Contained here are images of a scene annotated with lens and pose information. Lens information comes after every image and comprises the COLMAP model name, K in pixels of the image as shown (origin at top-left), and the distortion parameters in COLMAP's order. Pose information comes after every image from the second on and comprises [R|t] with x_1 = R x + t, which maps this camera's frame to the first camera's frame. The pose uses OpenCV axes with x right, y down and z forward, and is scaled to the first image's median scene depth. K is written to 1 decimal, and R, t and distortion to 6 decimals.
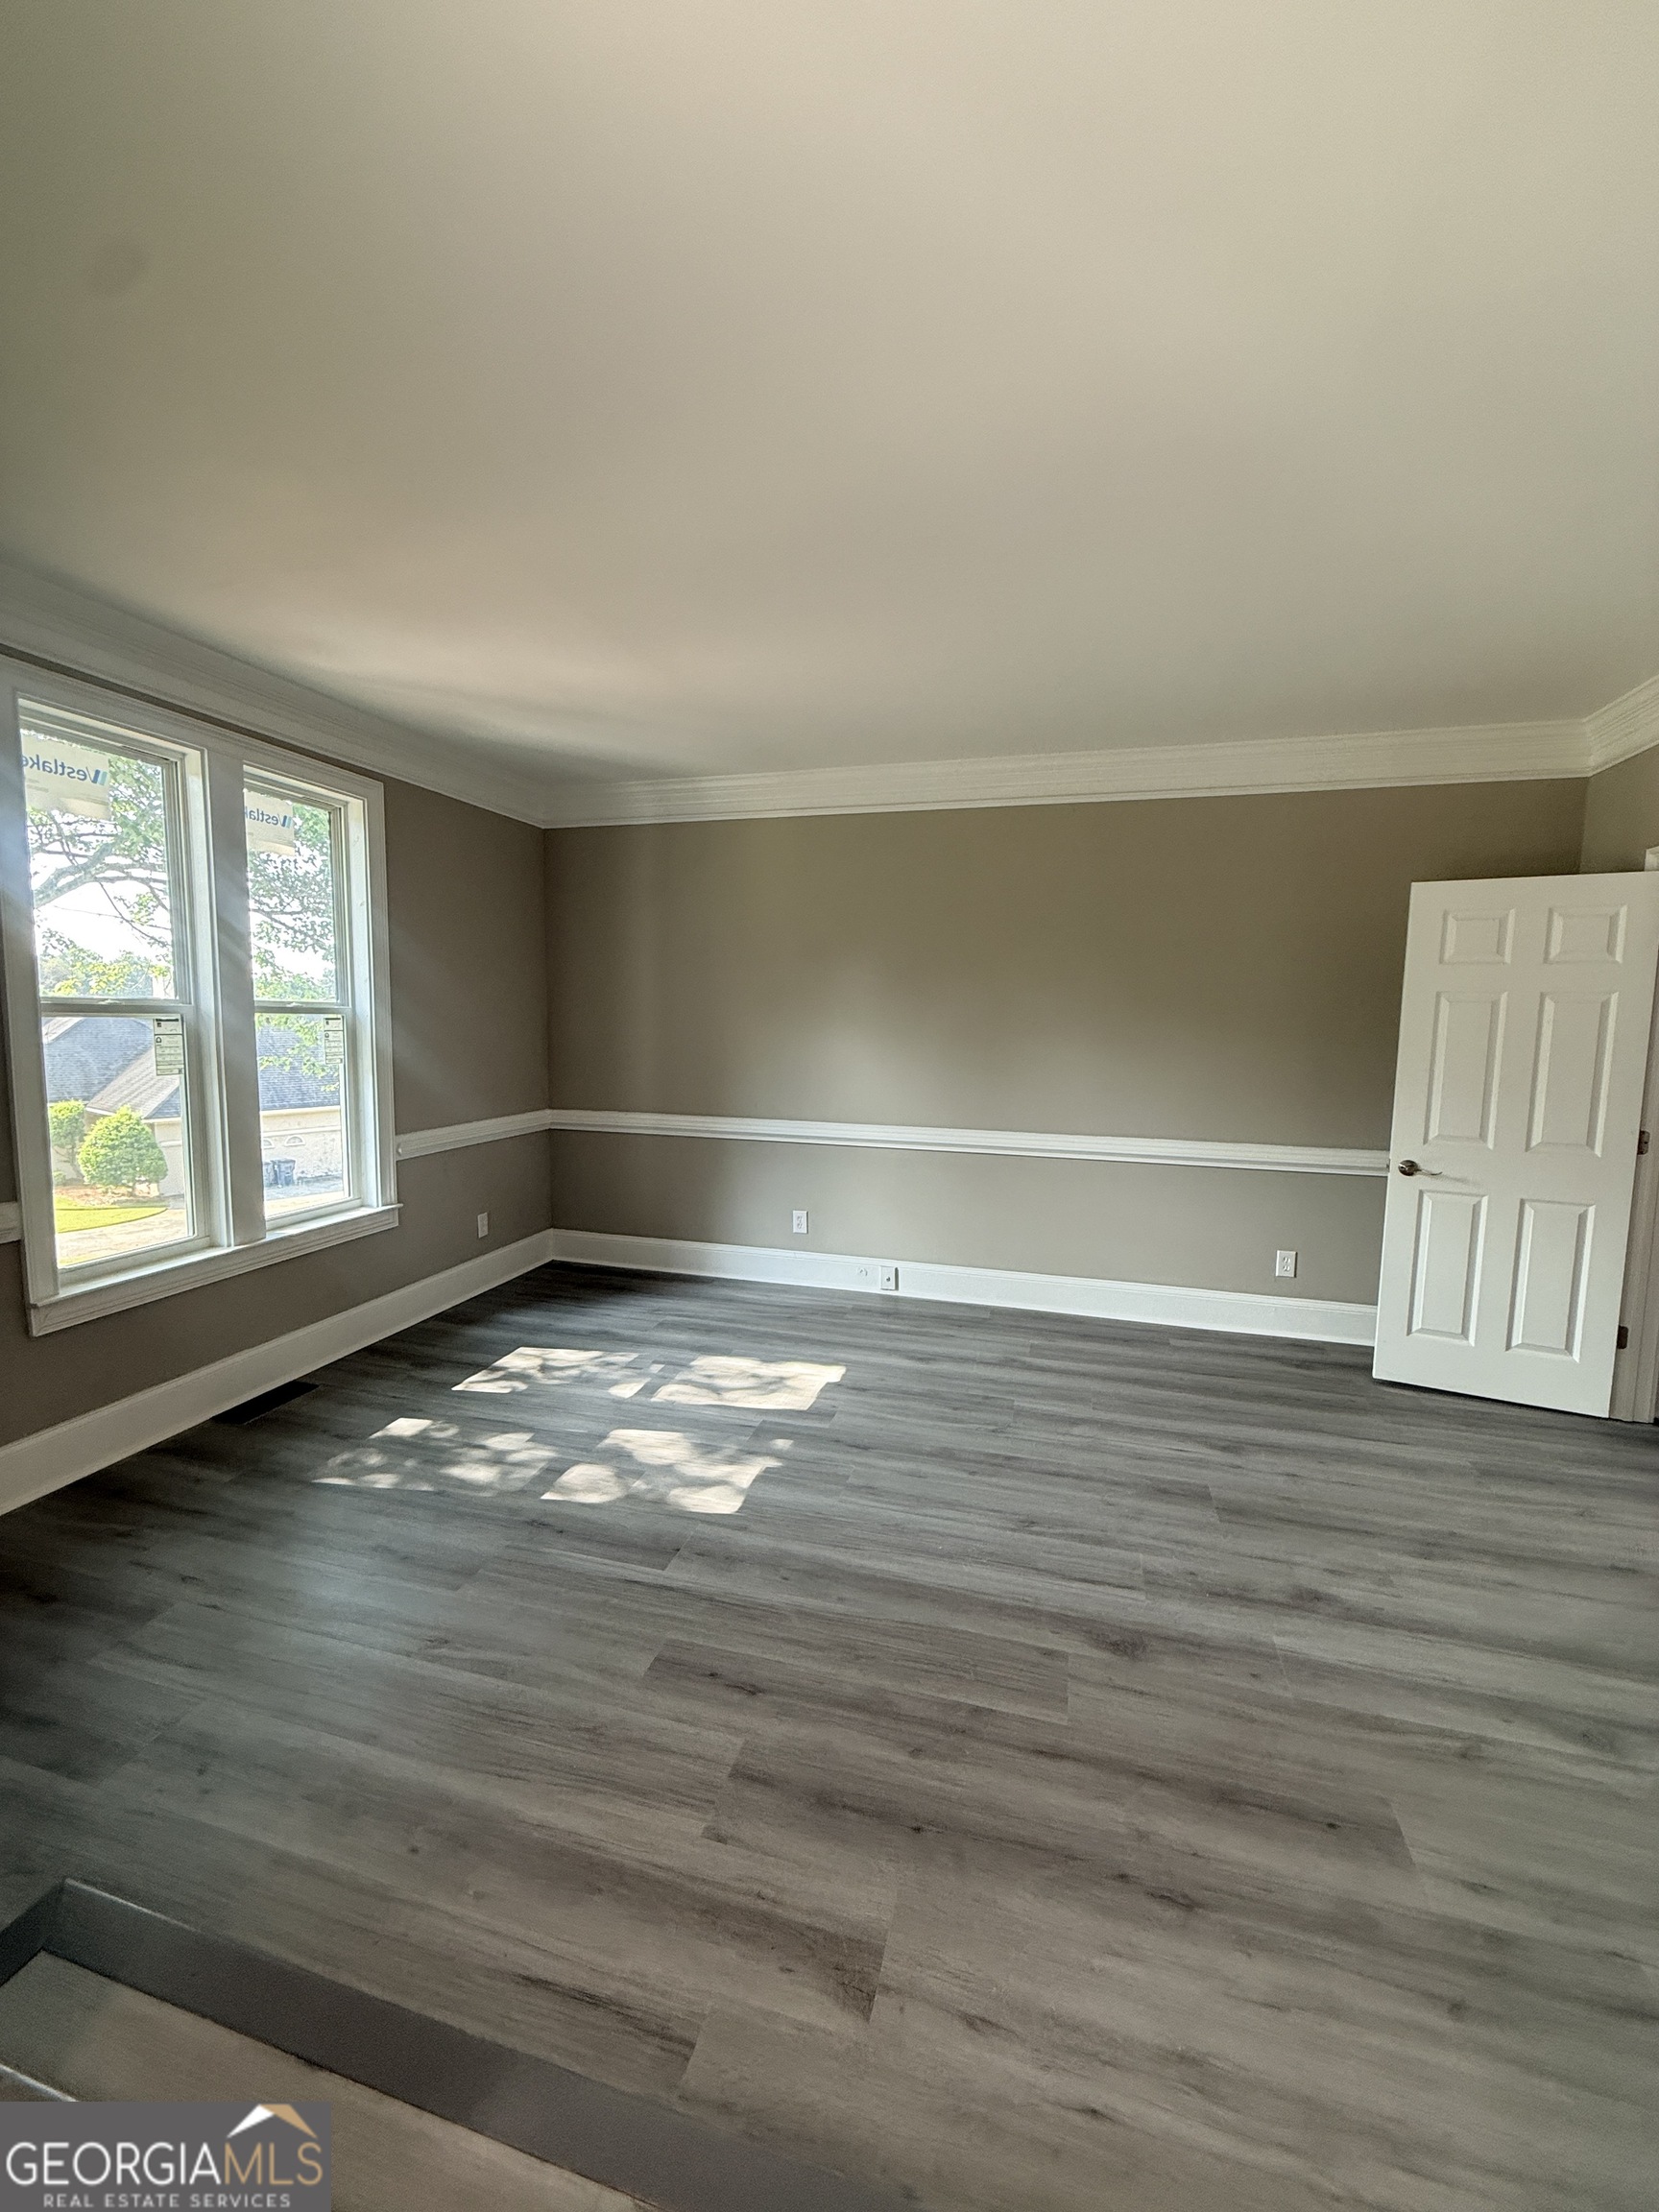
lens RADIAL K [[885.5, 0, 825.9], [0, 885.5, 1096.9], [0, 0, 1]] dist [0.001296, -0.000264]
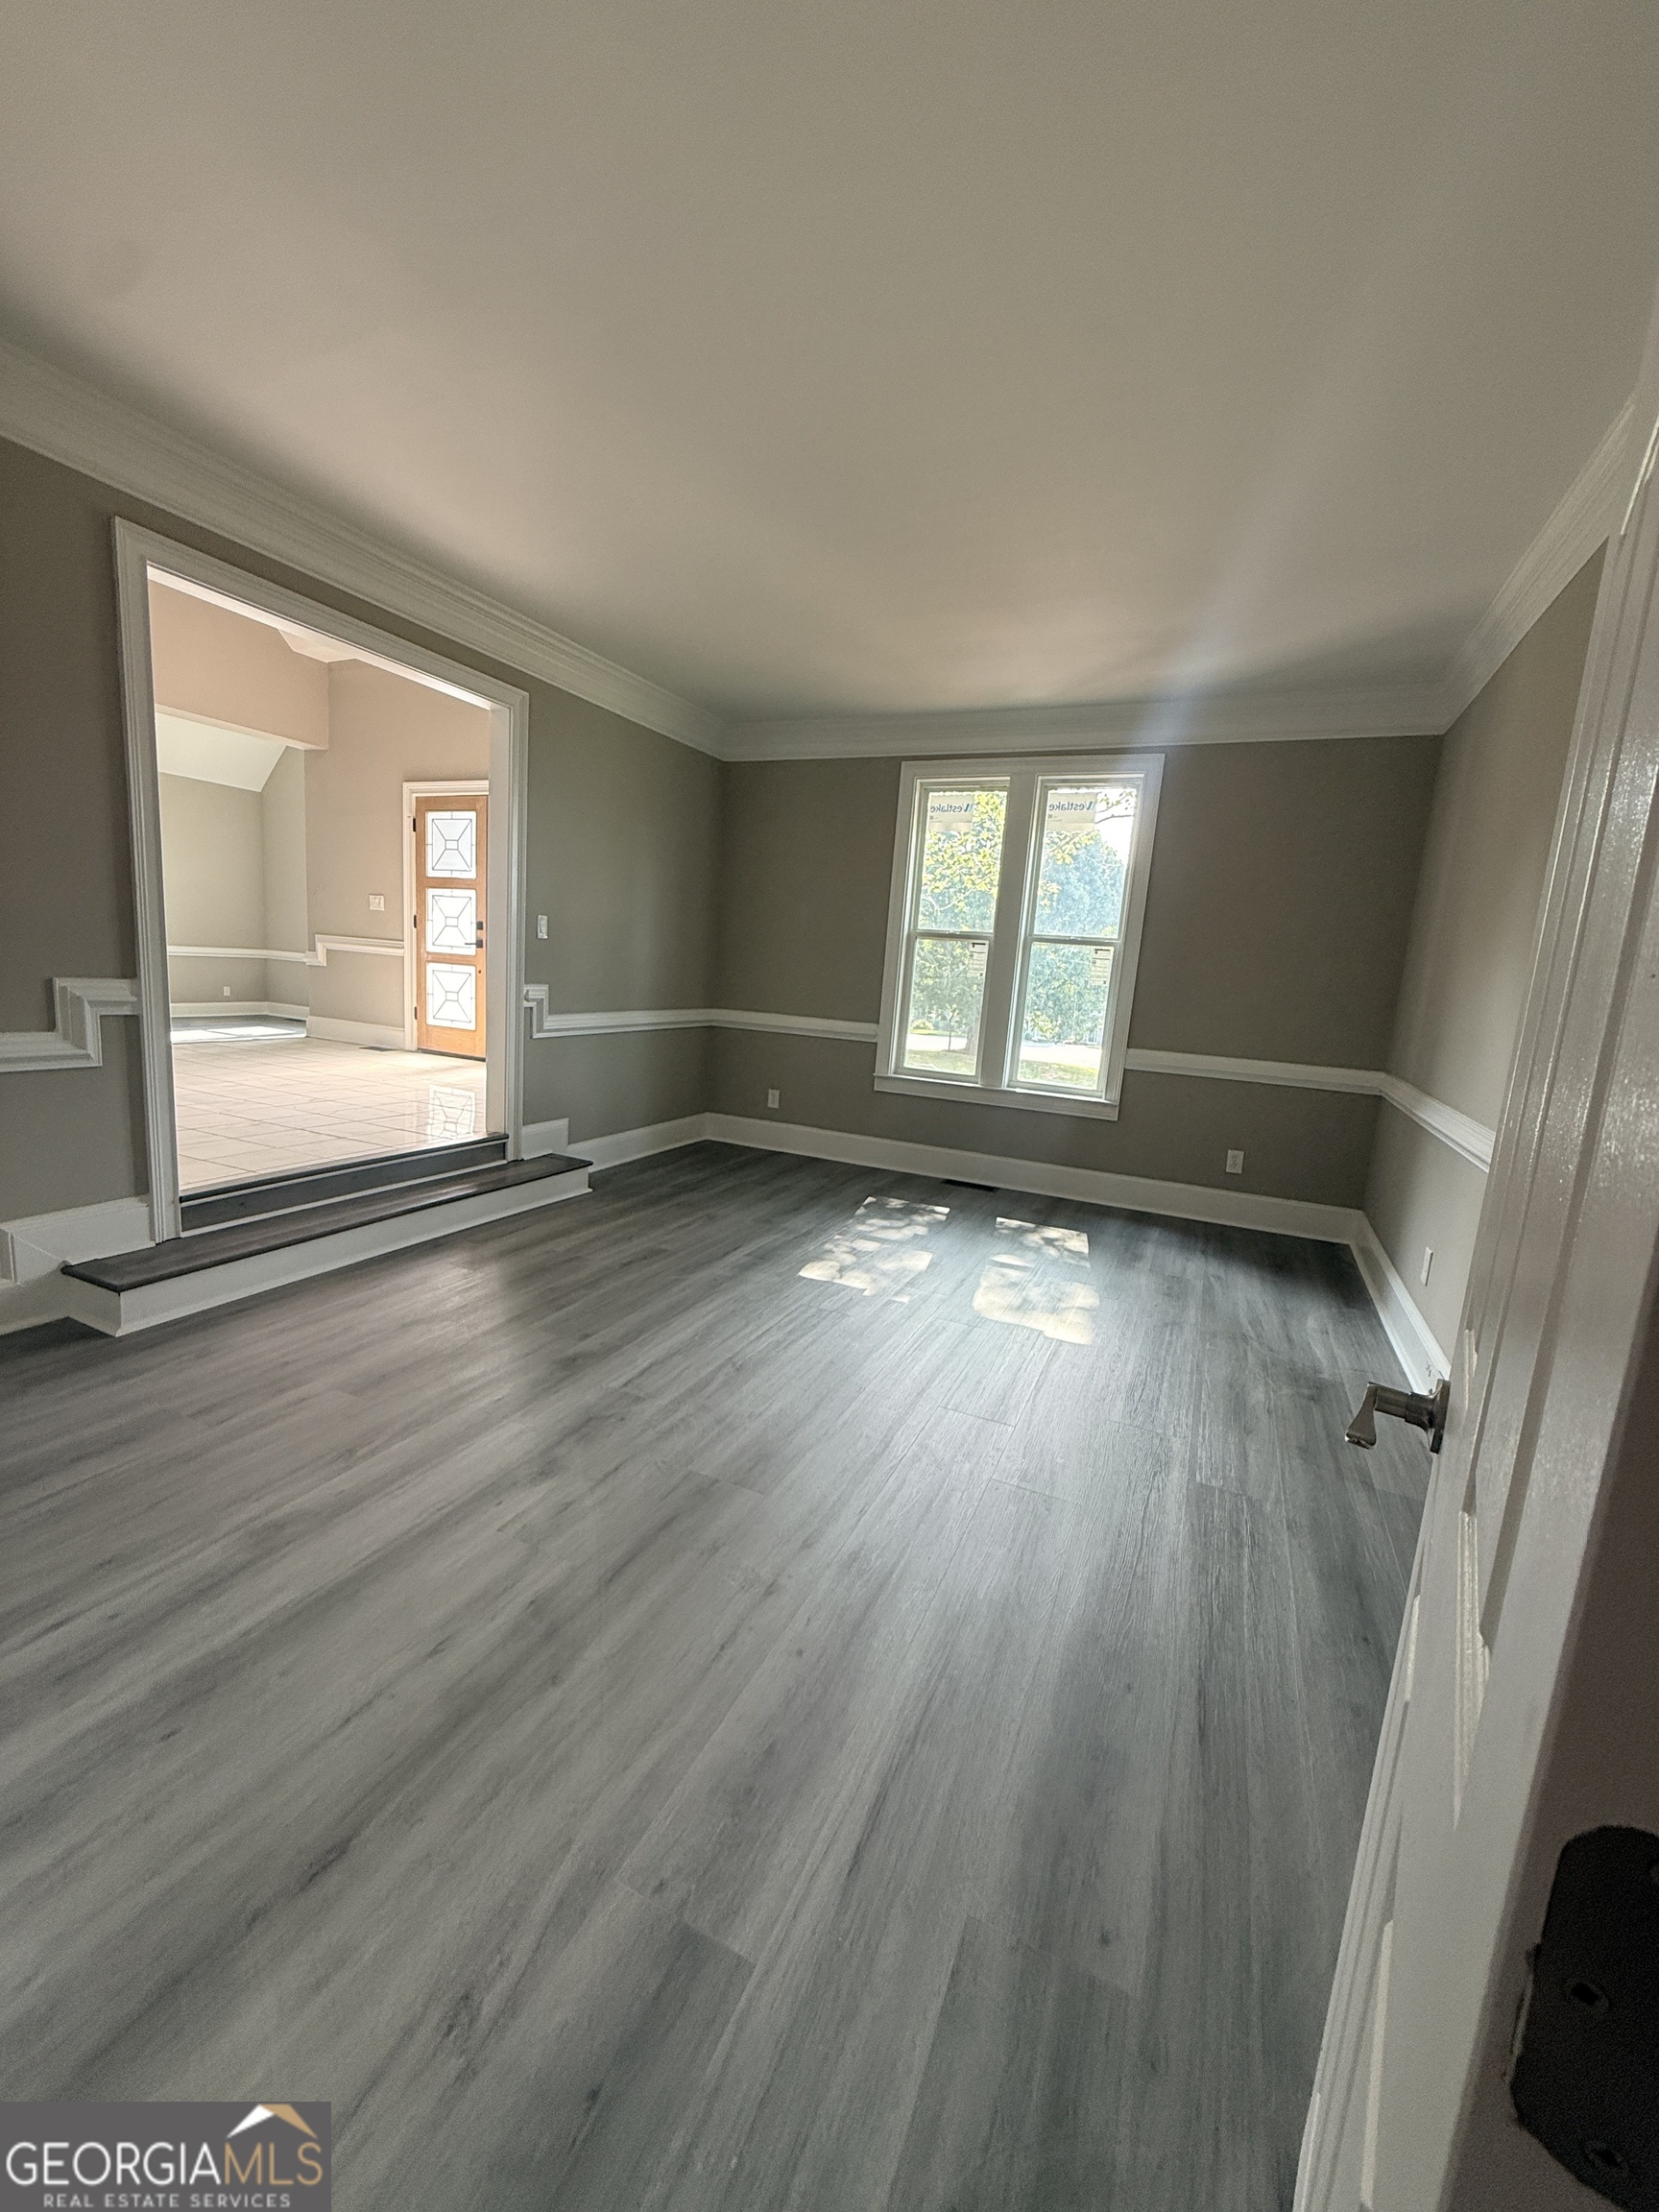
lens RADIAL K [[885.5, 0, 822.1], [0, 885.5, 1103.0], [0, 0, 1]] dist [0.001296, -0.000264]
pose [[-0.153220, 0.131376, -0.979420, 0.963656], [-0.160813, 0.974597, 0.155886, -0.005110], [0.975019, 0.181388, -0.128200, 0.939141]]
